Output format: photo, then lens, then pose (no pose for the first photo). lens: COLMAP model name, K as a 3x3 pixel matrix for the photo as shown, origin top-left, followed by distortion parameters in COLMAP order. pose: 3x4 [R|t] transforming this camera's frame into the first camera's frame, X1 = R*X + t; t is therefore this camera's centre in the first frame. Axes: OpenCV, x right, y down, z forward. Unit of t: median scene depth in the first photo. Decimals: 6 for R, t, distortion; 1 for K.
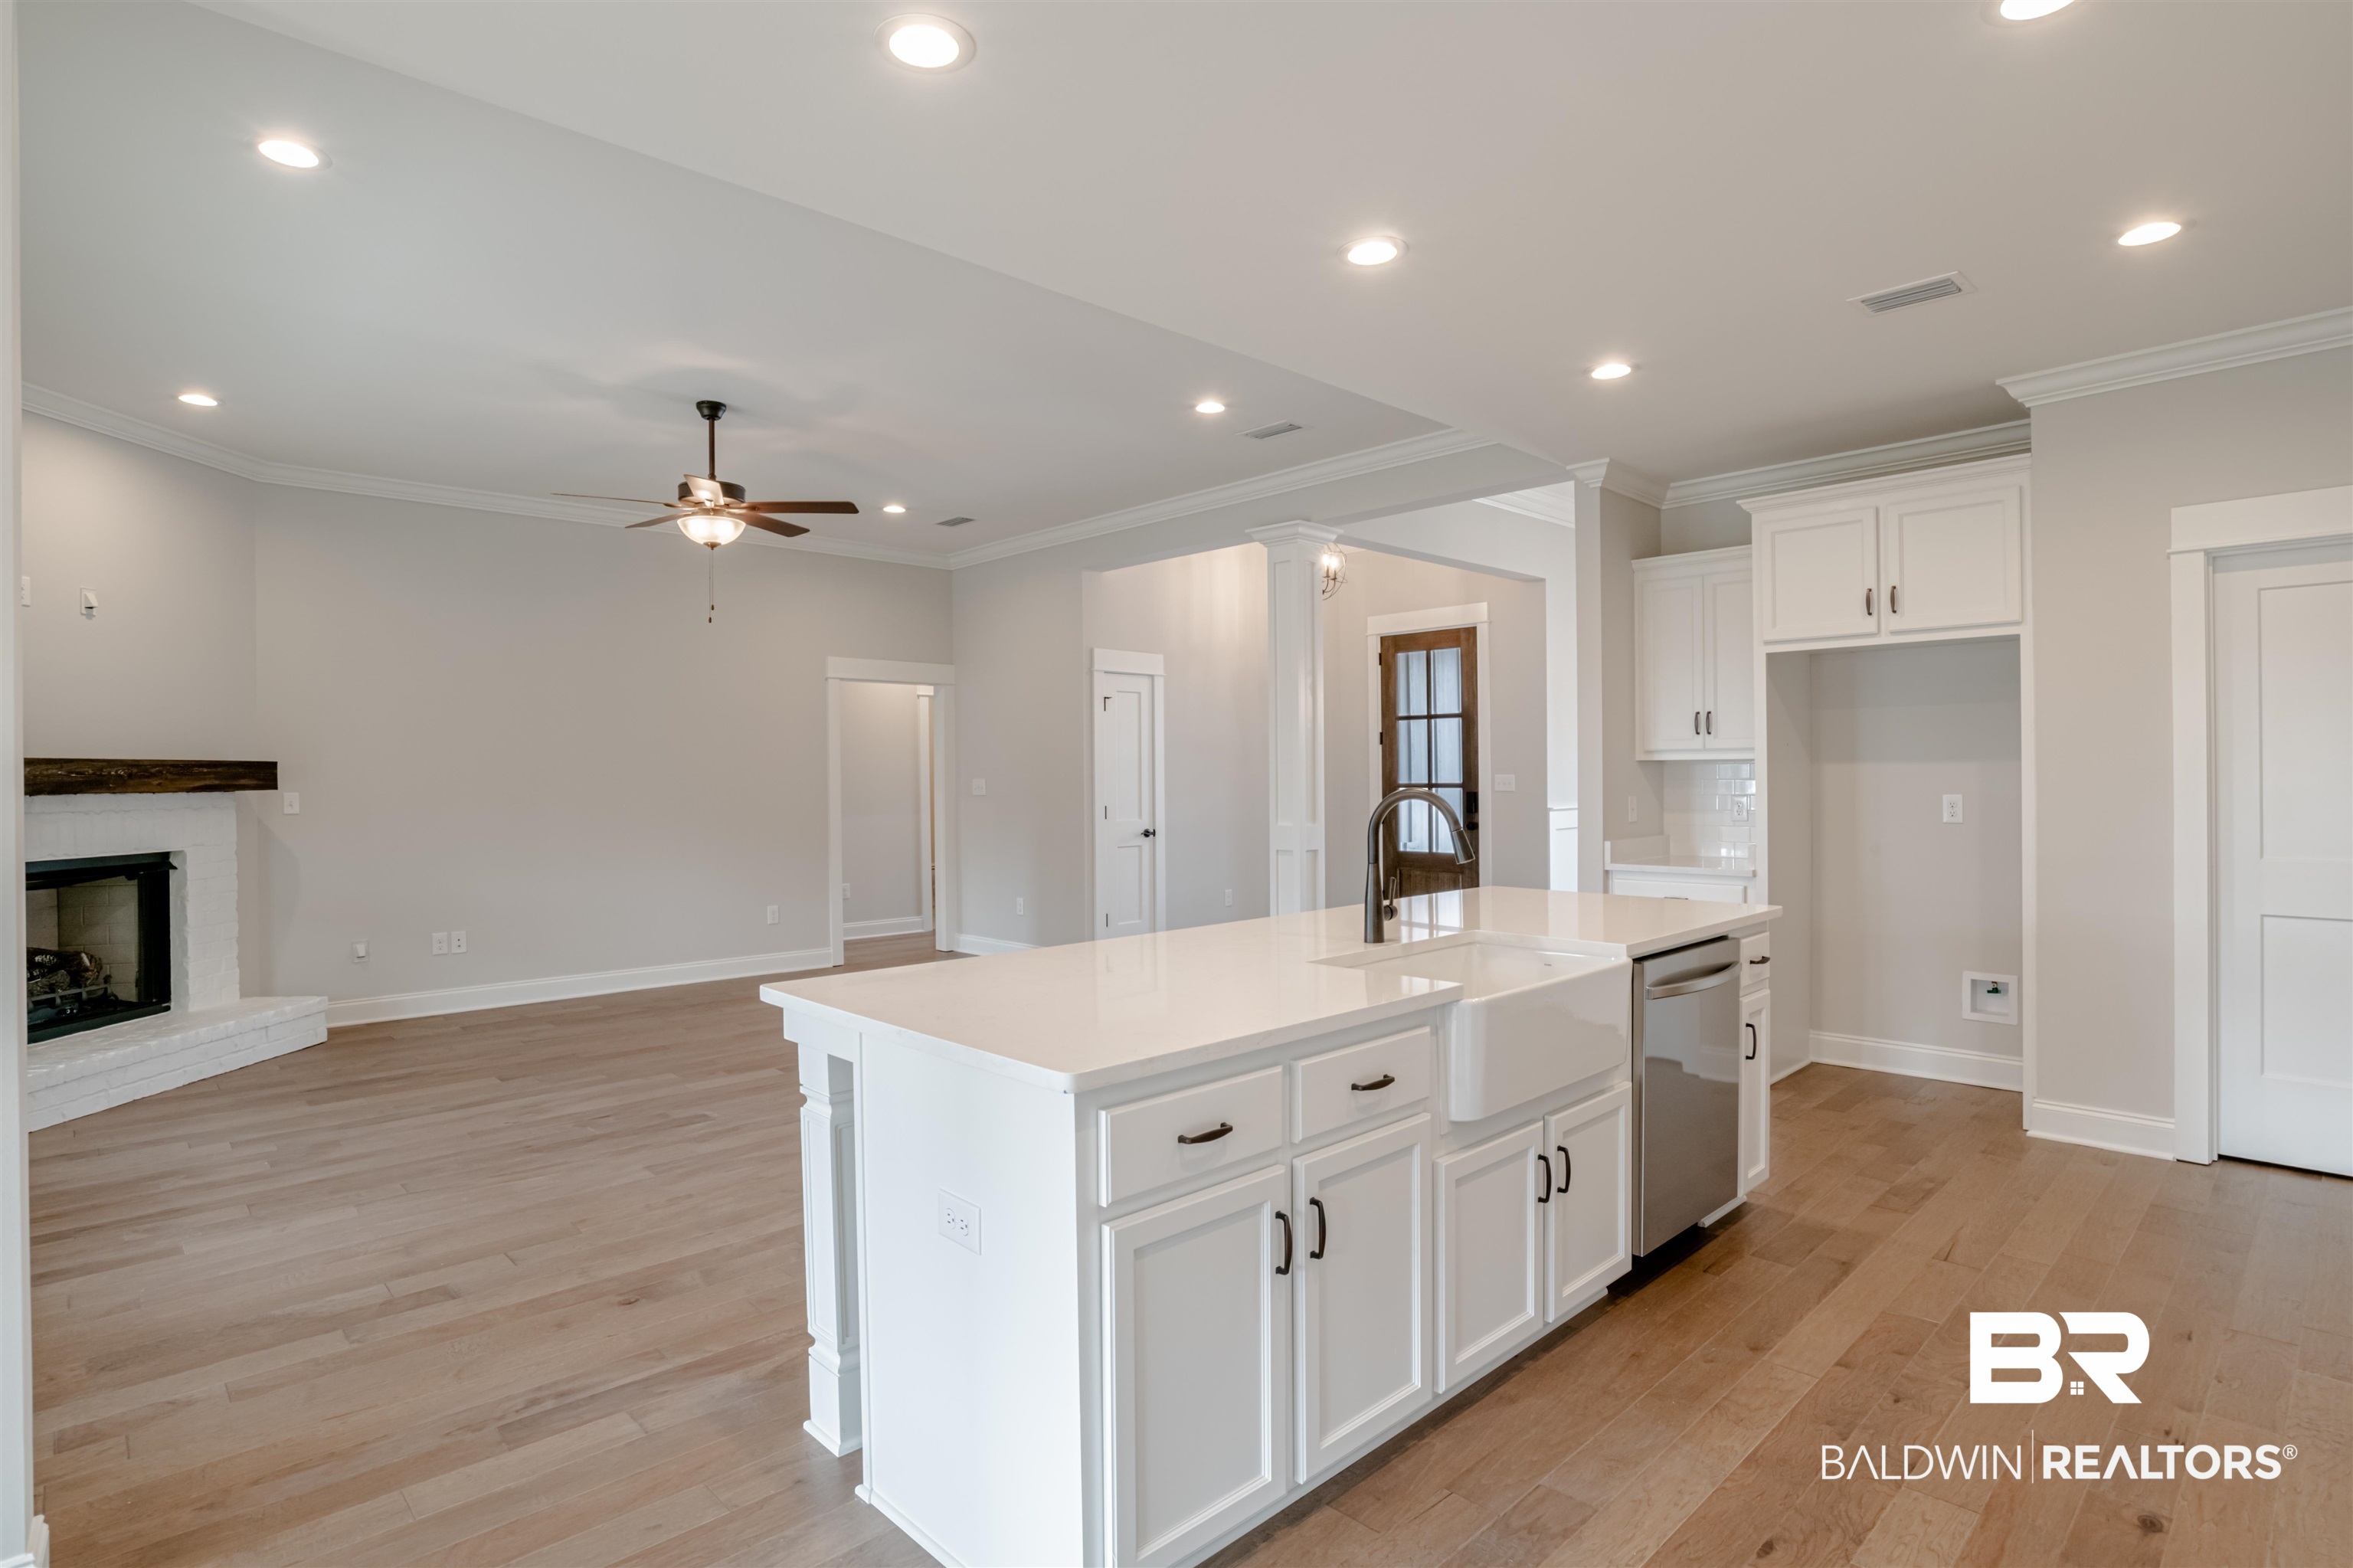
lens RADIAL K [[1201.3, 0, 1192.2], [0, 1201.3, 774.3], [0, 0, 1]] dist [-0.059761, 0.026124]
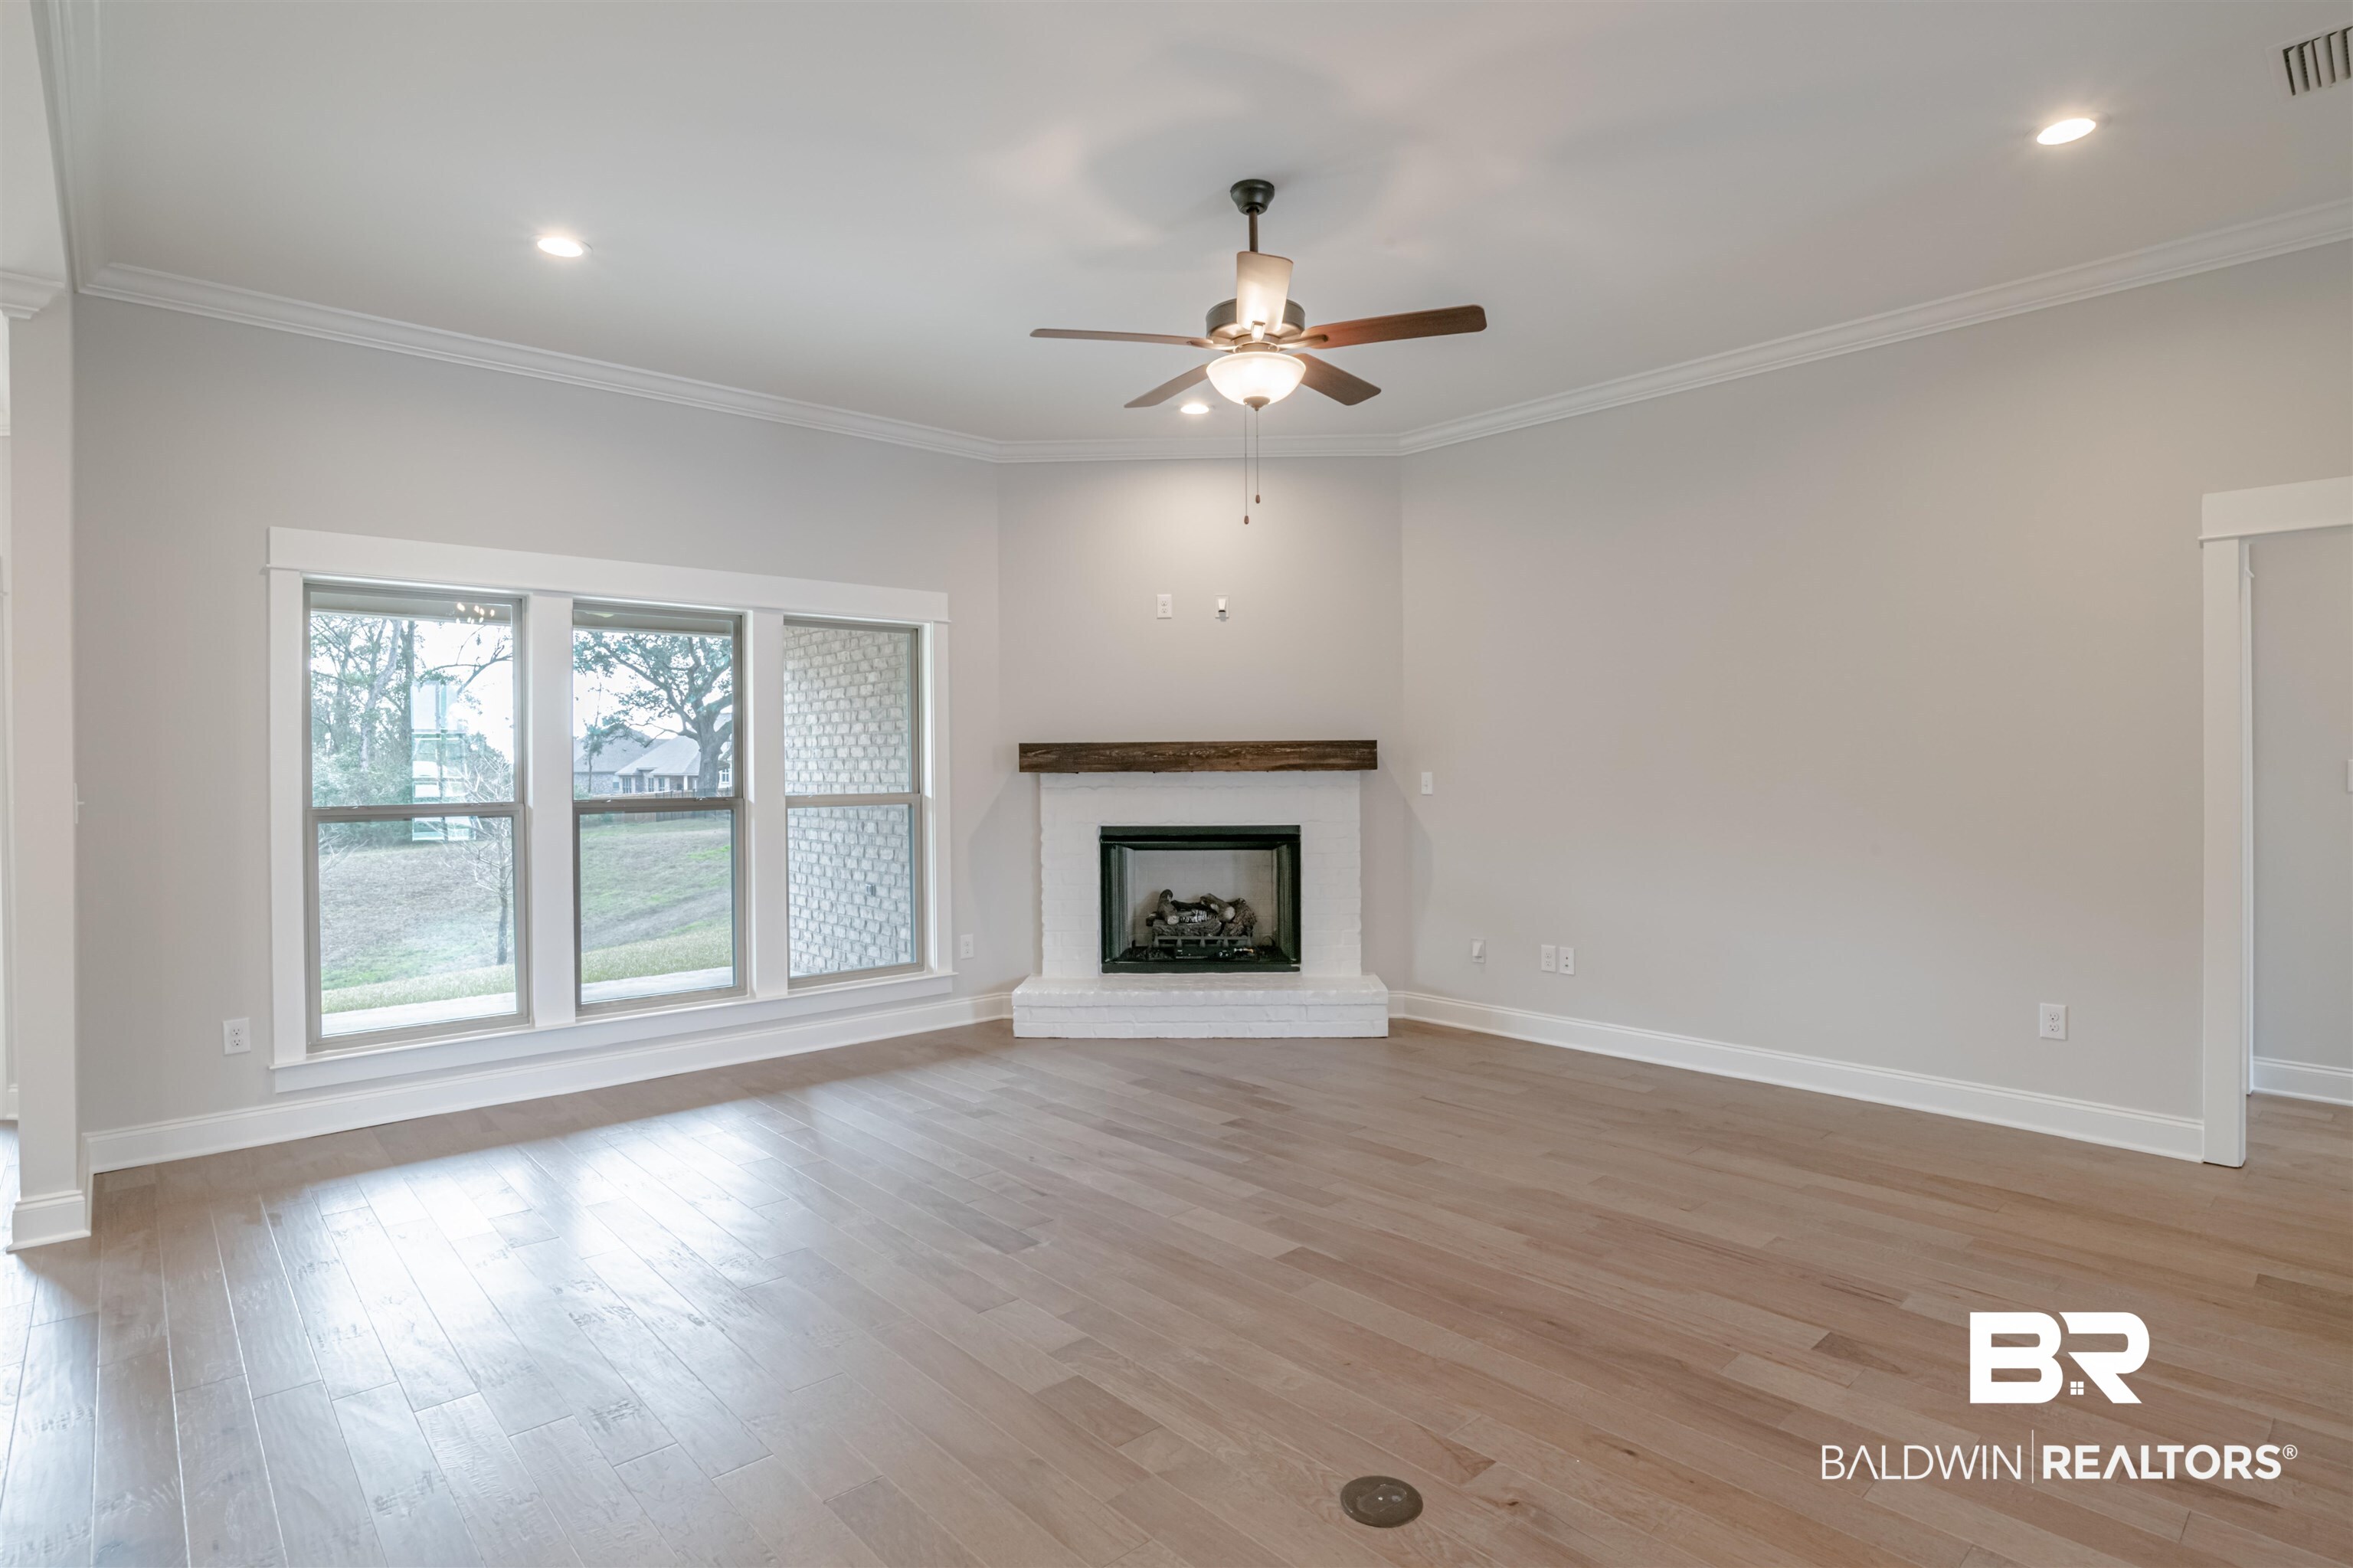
lens RADIAL K [[1201.3, 0, 1192.2], [0, 1201.3, 774.3], [0, 0, 1]] dist [-0.059761, 0.026124]
pose [[-0.026812, 0.019286, -0.999454, 0.242103], [0.008868, 0.999779, 0.019054, -0.003399], [0.999601, -0.008352, -0.026978, 0.944447]]
